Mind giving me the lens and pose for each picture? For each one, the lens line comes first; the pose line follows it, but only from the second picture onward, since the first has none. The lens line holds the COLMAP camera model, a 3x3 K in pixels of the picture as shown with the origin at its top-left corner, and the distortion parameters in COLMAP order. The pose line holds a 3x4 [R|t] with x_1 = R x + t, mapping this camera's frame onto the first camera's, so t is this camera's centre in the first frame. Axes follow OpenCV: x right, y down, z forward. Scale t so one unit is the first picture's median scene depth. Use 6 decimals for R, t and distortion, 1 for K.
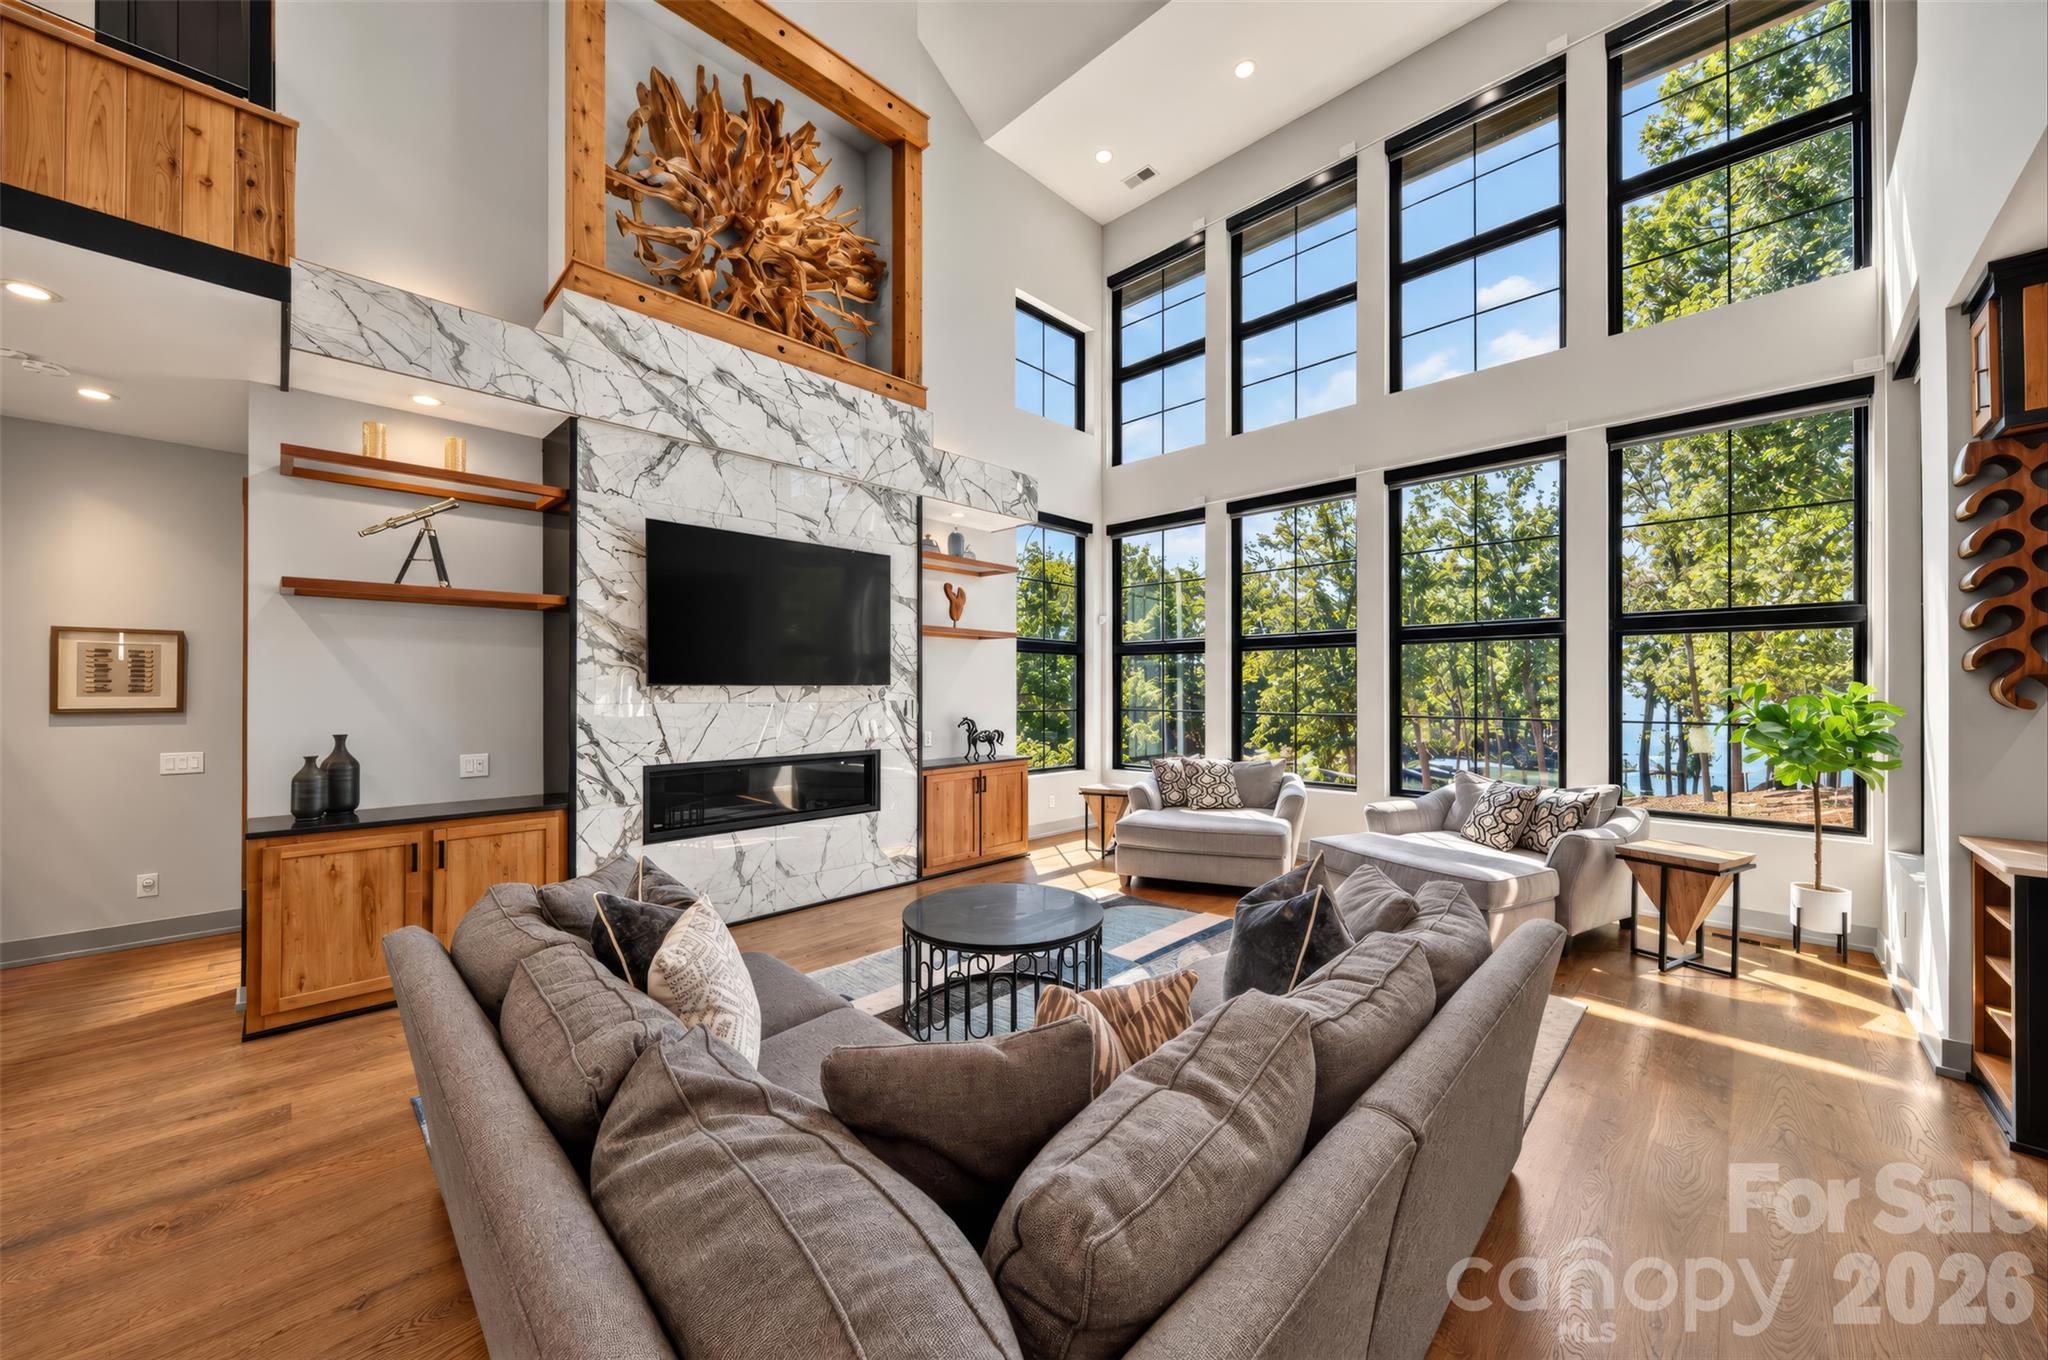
lens RADIAL K [[731.1, 0, 1038.6], [0, 731.1, 688.2], [0, 0, 1]] dist [-0.002163, -0.000400]
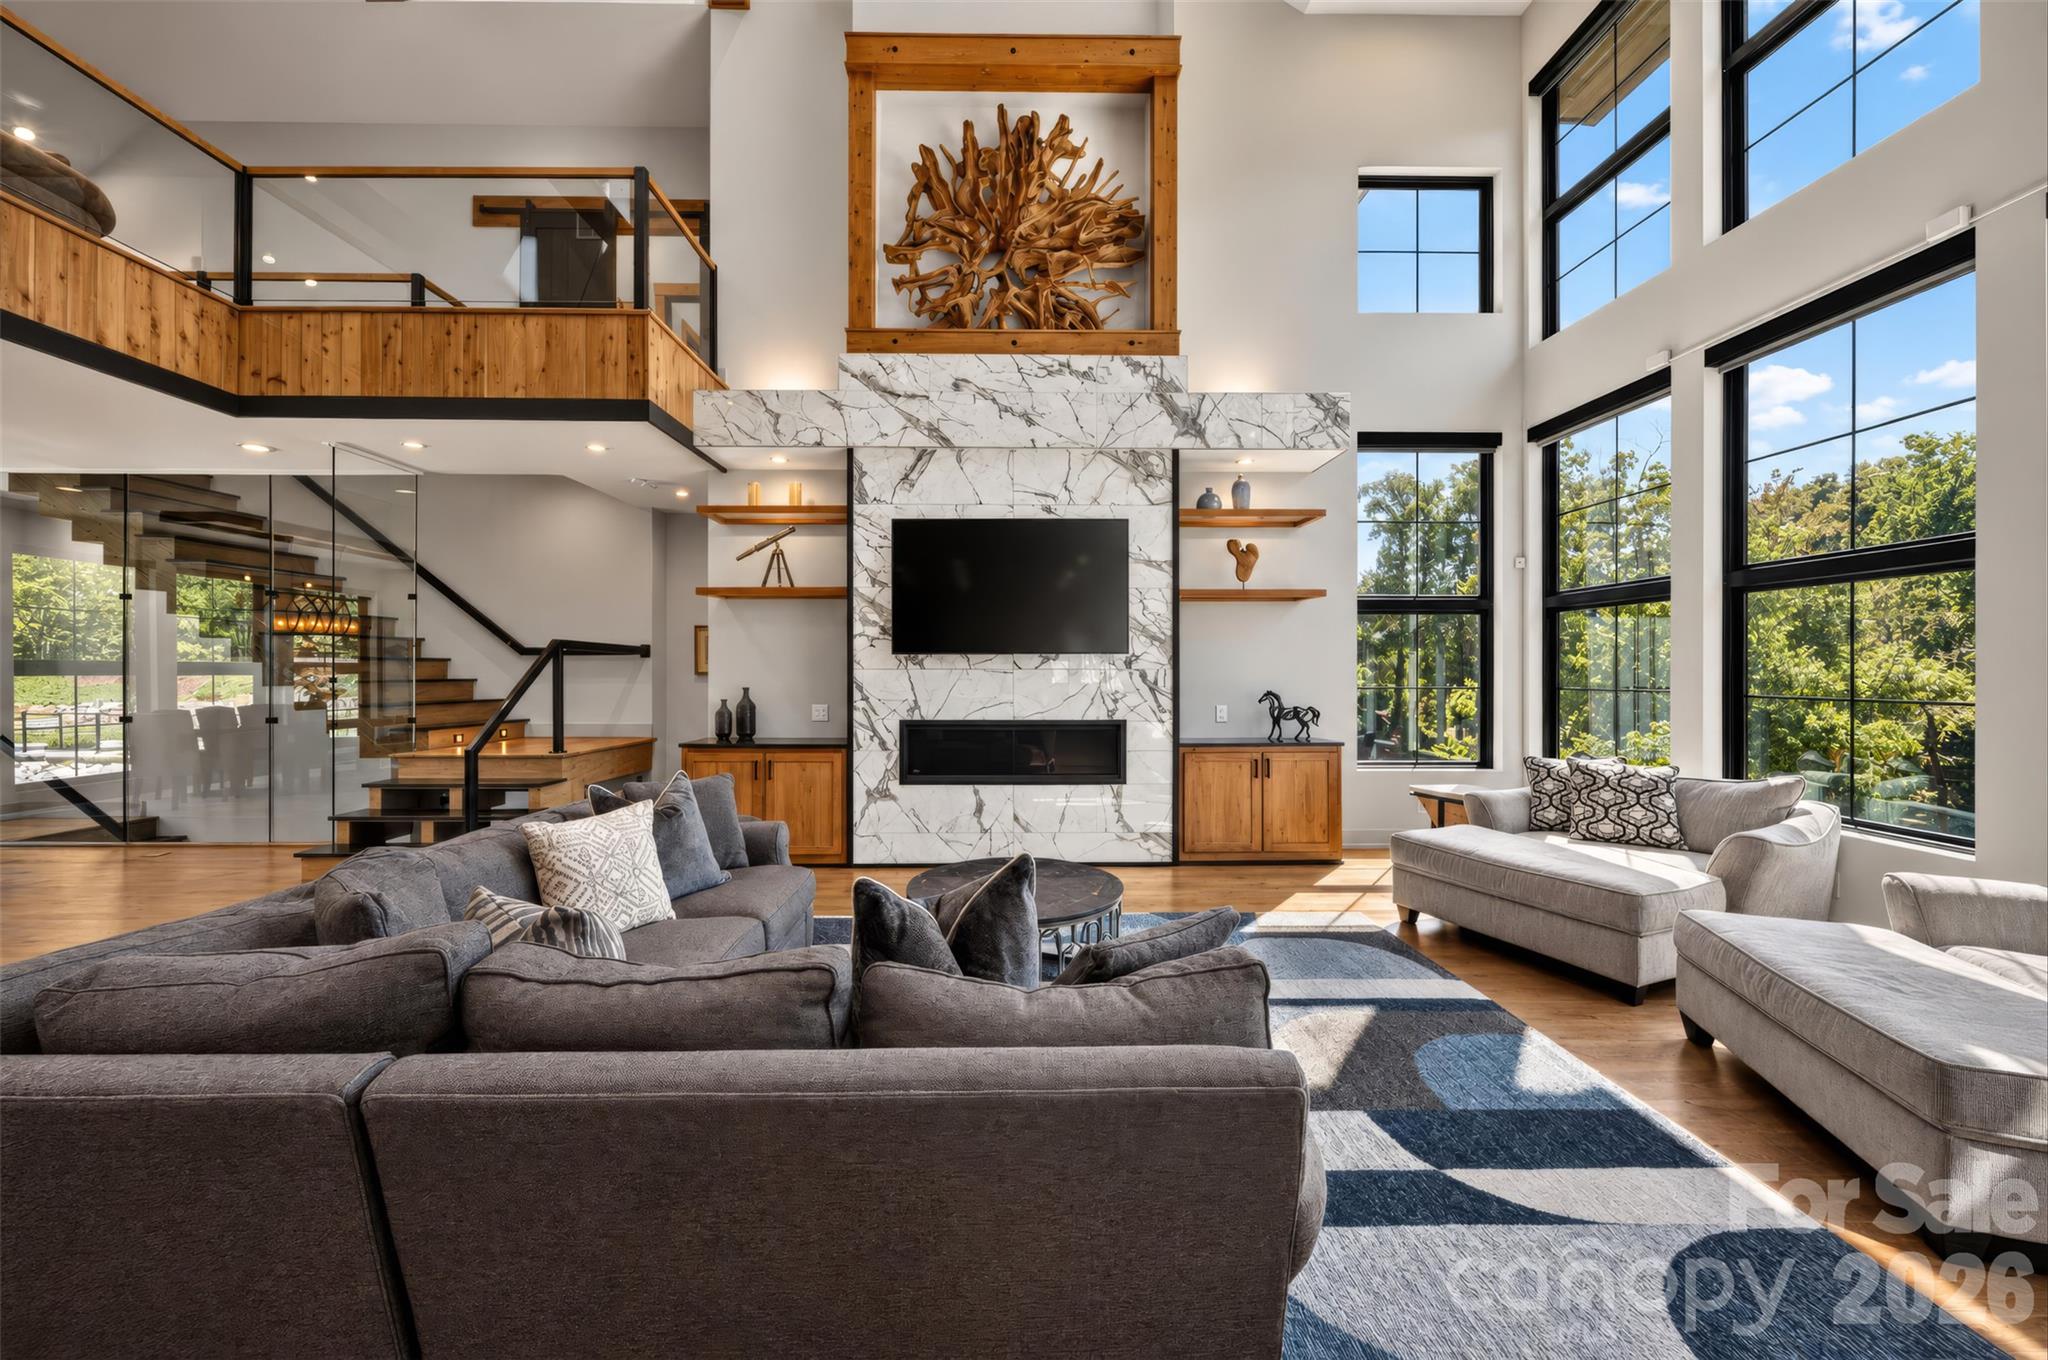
lens RADIAL K [[731.1, 0, 1026.0], [0, 731.1, 667.0], [0, 0, 1]] dist [-0.002163, -0.000400]
pose [[0.706399, -0.002219, -0.707811, 0.401469], [0.001318, 0.999997, -0.001821, 0.016811], [0.707813, 0.000354, 0.706400, 0.234572]]
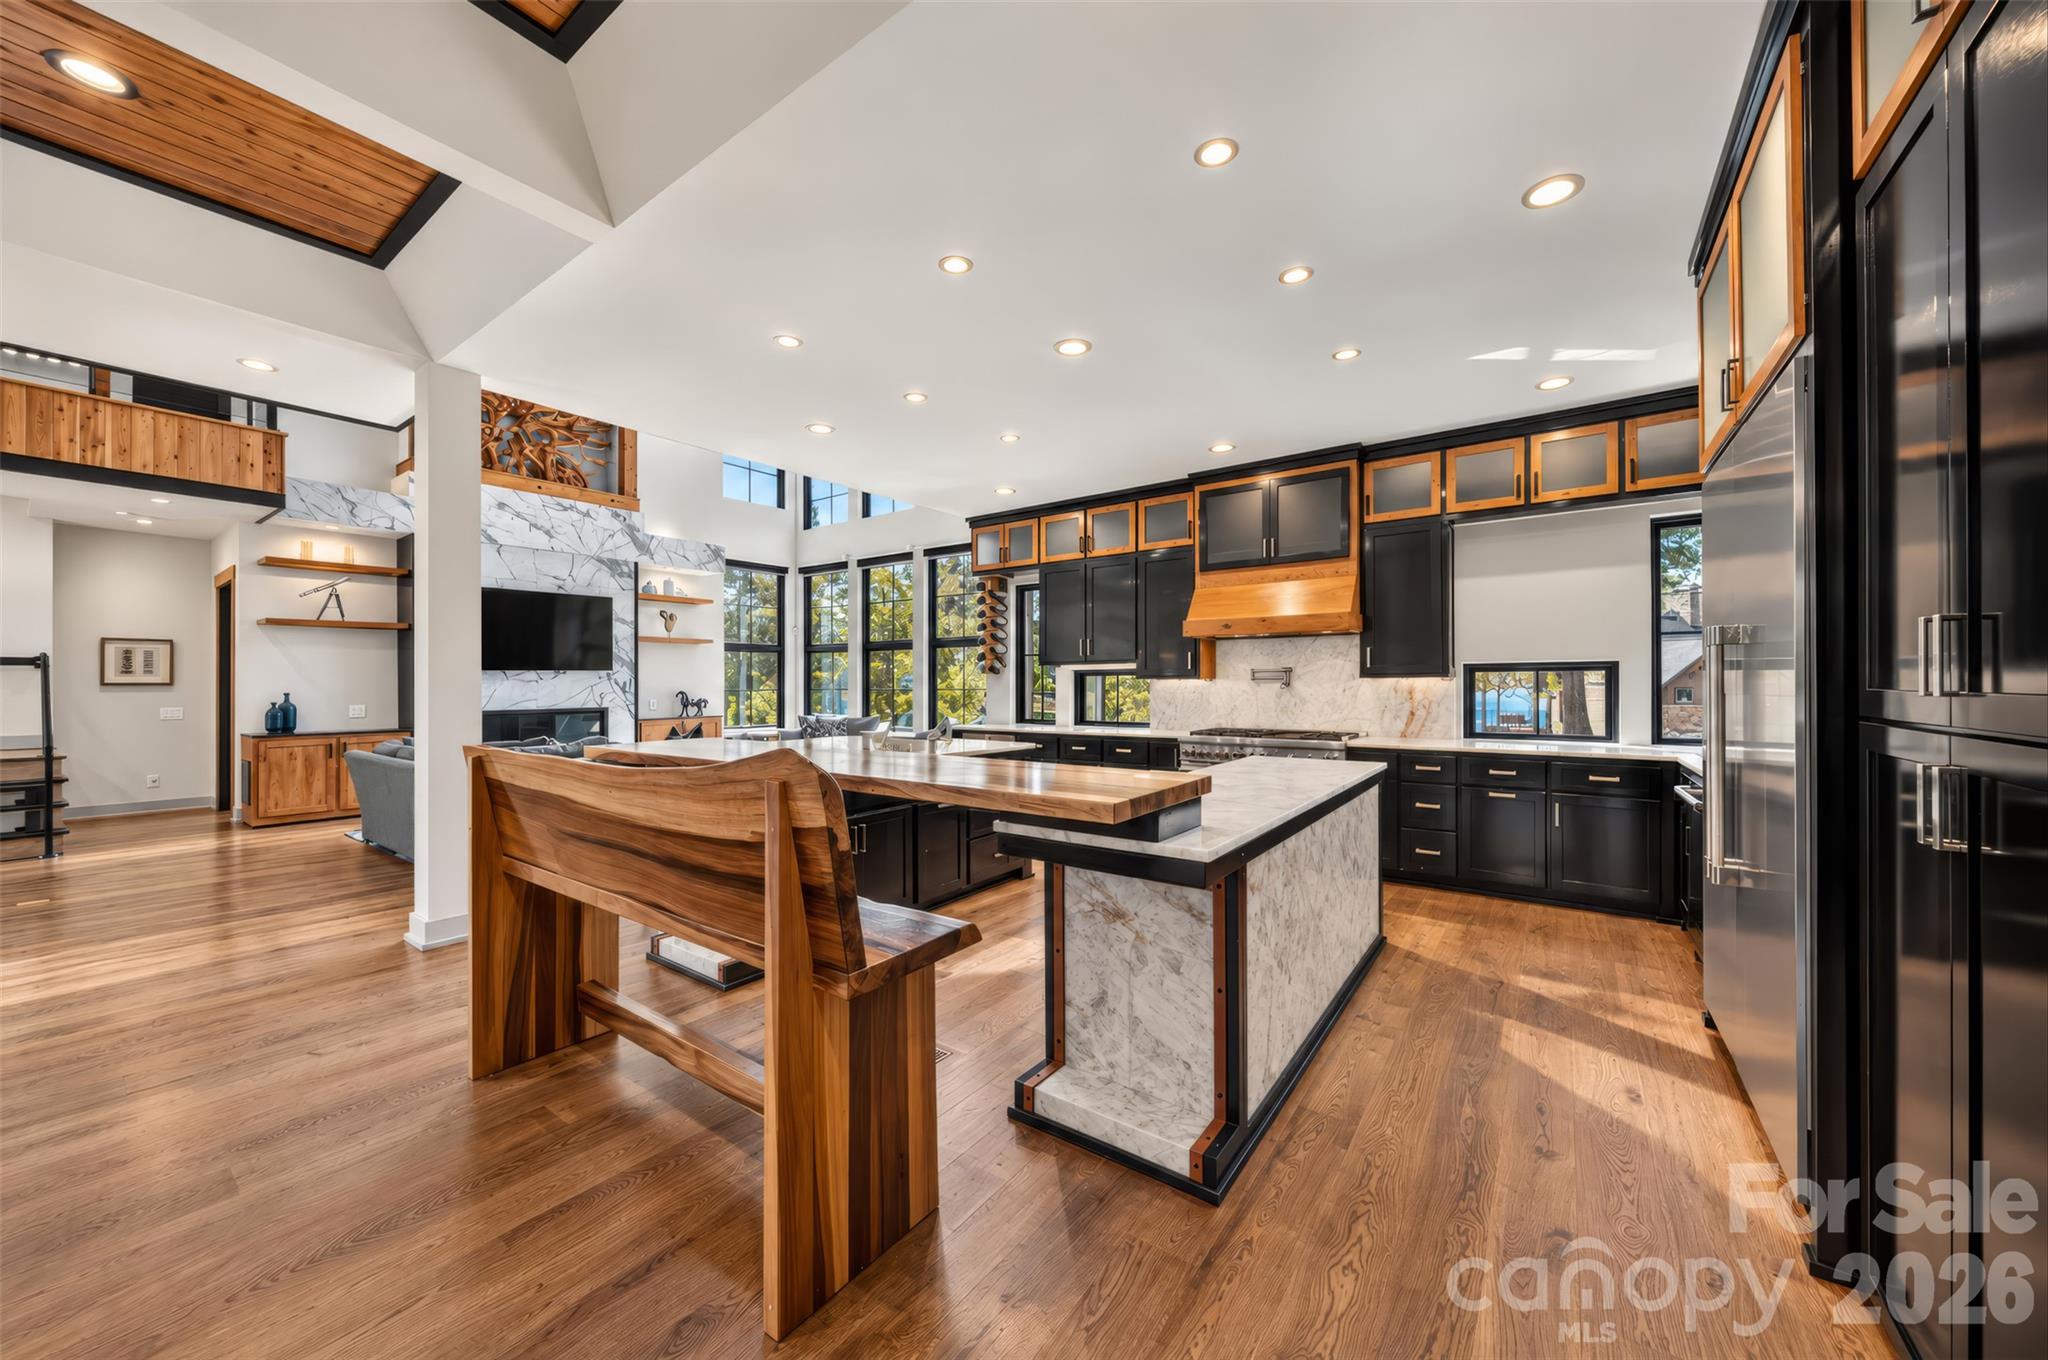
lens RADIAL K [[731.1, 0, 1042.6], [0, 731.1, 679.4], [0, 0, 1]] dist [-0.002163, -0.000400]
pose [[0.988572, -0.003400, 0.150714, 0.587253], [0.003997, 0.999985, -0.003655, 0.029364], [-0.150699, 0.004216, 0.988571, -0.952145]]
